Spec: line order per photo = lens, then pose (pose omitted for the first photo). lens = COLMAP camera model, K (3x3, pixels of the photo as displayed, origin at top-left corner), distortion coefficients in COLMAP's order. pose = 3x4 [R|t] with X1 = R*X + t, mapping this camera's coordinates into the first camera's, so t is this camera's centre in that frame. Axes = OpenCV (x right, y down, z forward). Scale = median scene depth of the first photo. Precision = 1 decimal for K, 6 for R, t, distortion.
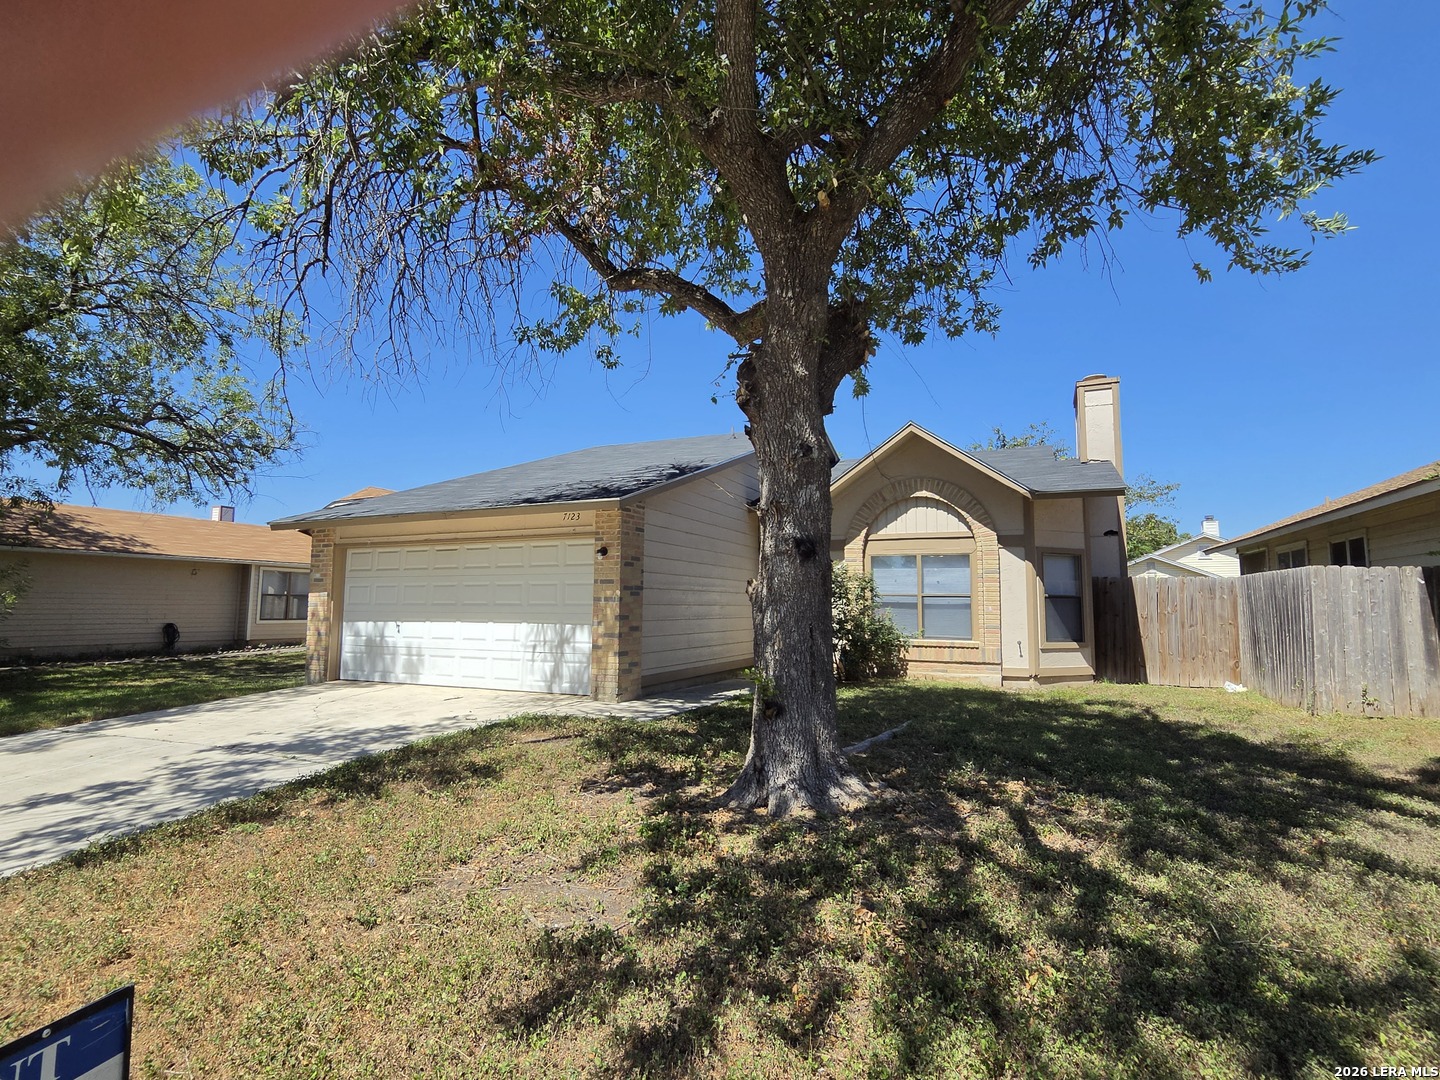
lens RADIAL K [[734.0, 0, 709.3], [0, 734.0, 528.7], [0, 0, 1]] dist [-0.002807, -0.000043]
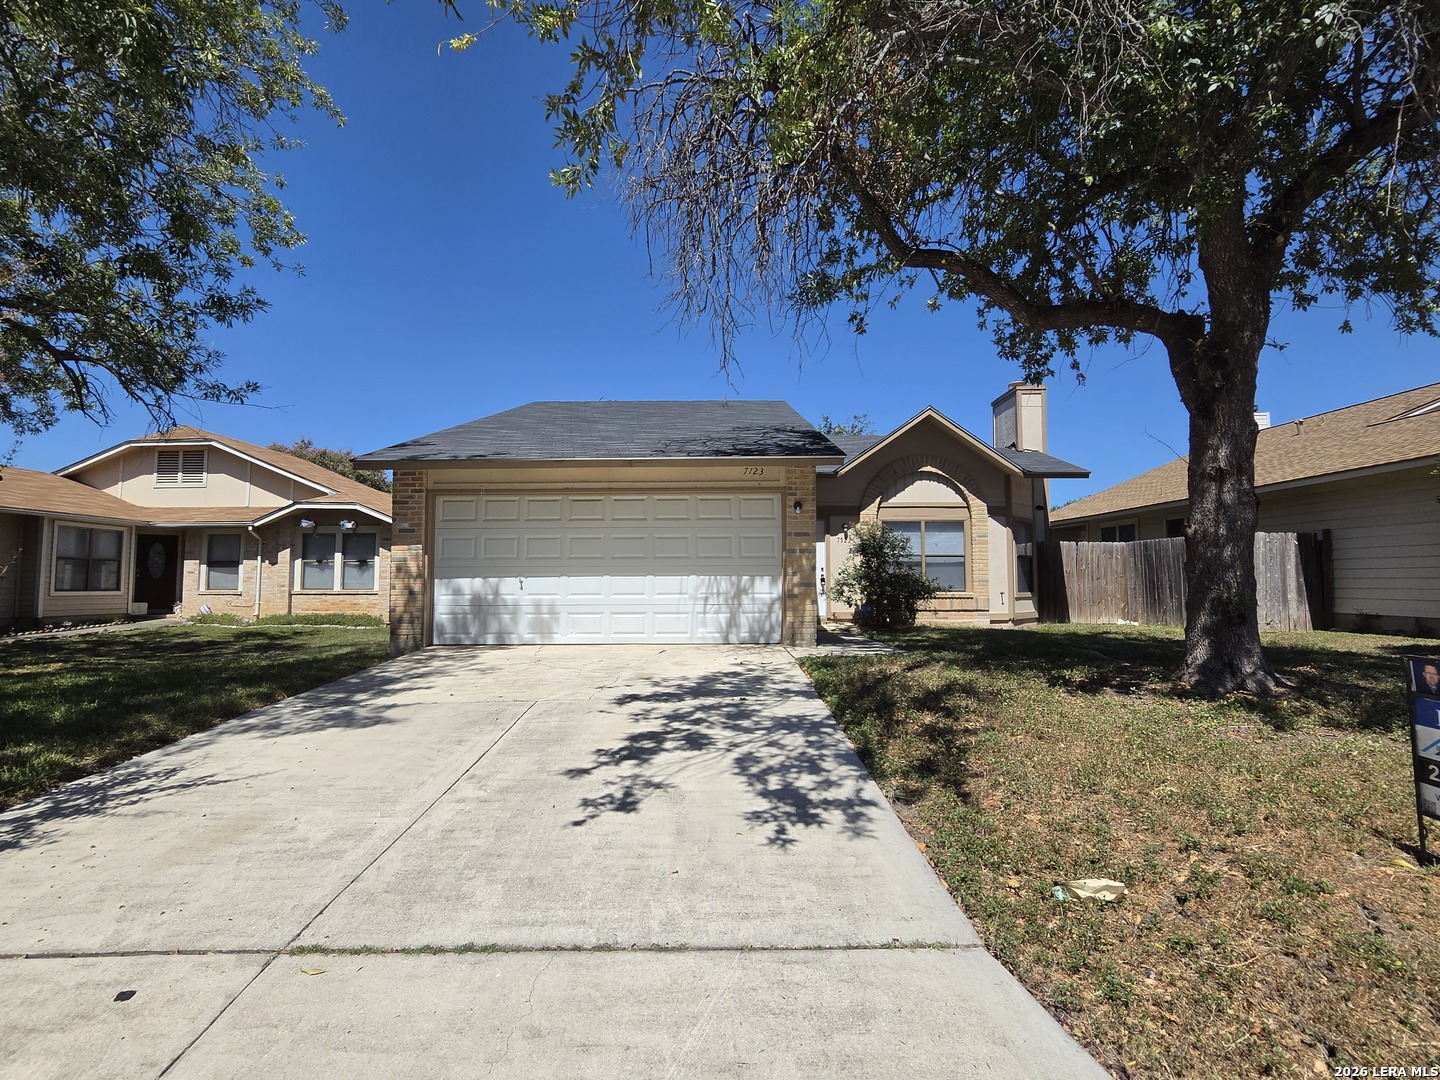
lens RADIAL K [[734.0, 0, 709.6], [0, 734.0, 535.7], [0, 0, 1]] dist [-0.002807, -0.000043]
pose [[0.912813, 0.017970, 0.407981, -0.581309], [-0.035017, 0.998796, 0.034352, 0.035704], [-0.406873, -0.045644, 0.912344, 0.077010]]
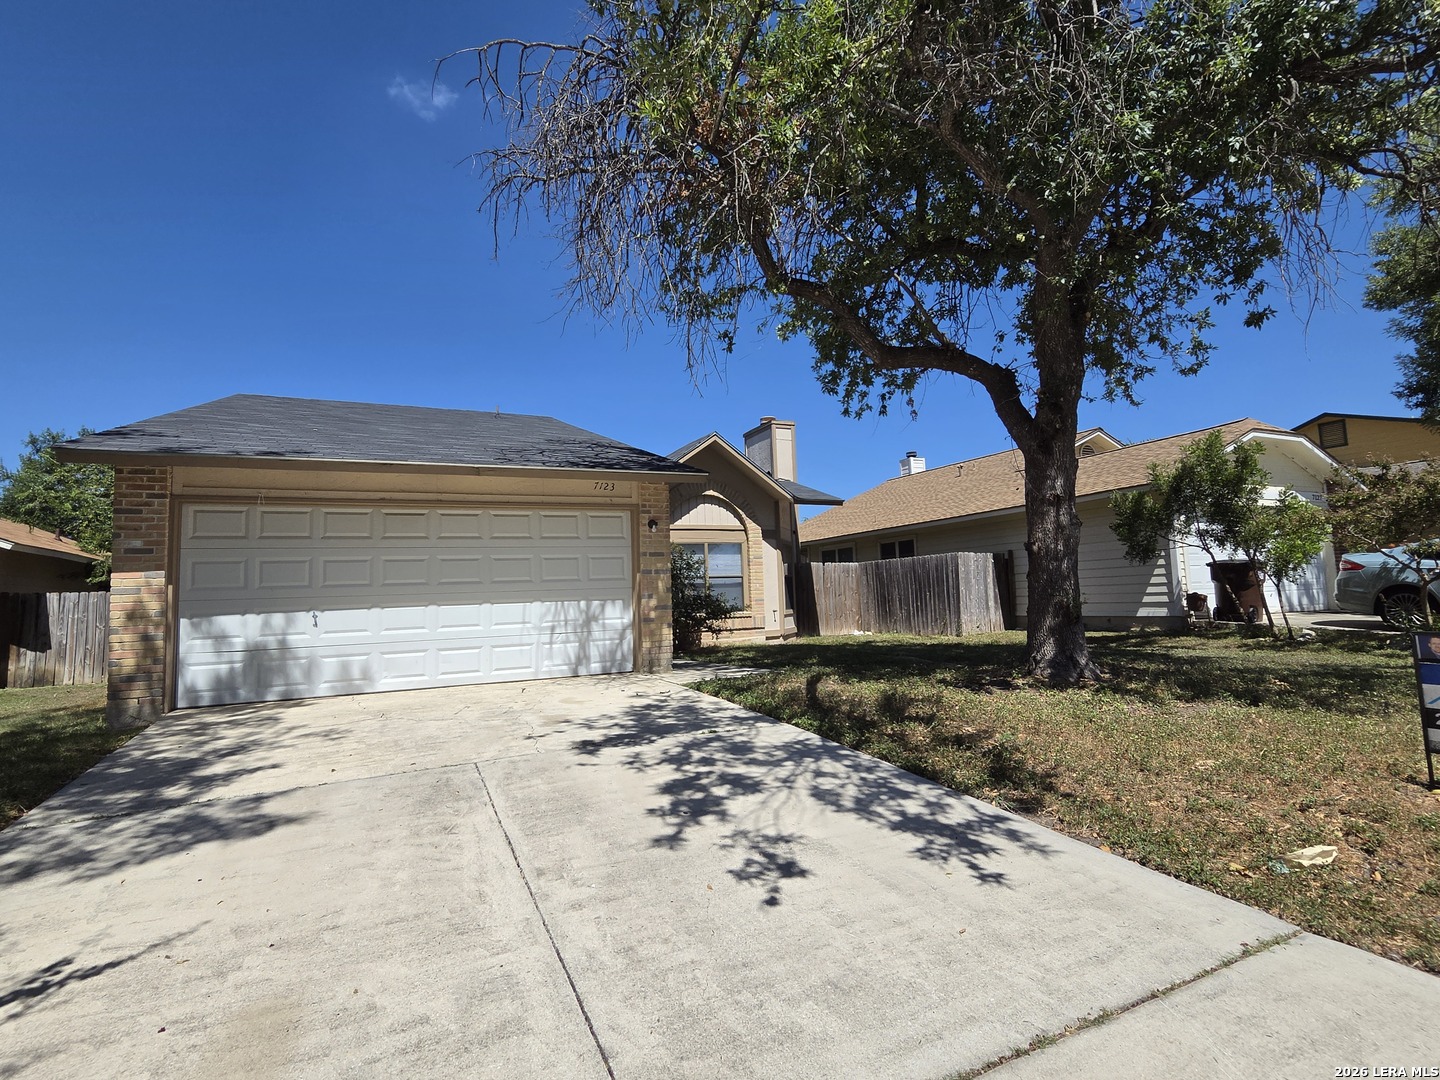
lens RADIAL K [[734.0, 0, 720.9], [0, 734.0, 532.0], [0, 0, 1]] dist [-0.002807, -0.000043]
pose [[0.636913, 0.043185, 0.769725, -0.721322], [-0.037861, 0.998977, -0.024720, 0.052972], [-0.770005, -0.013398, 0.637897, 0.246596]]
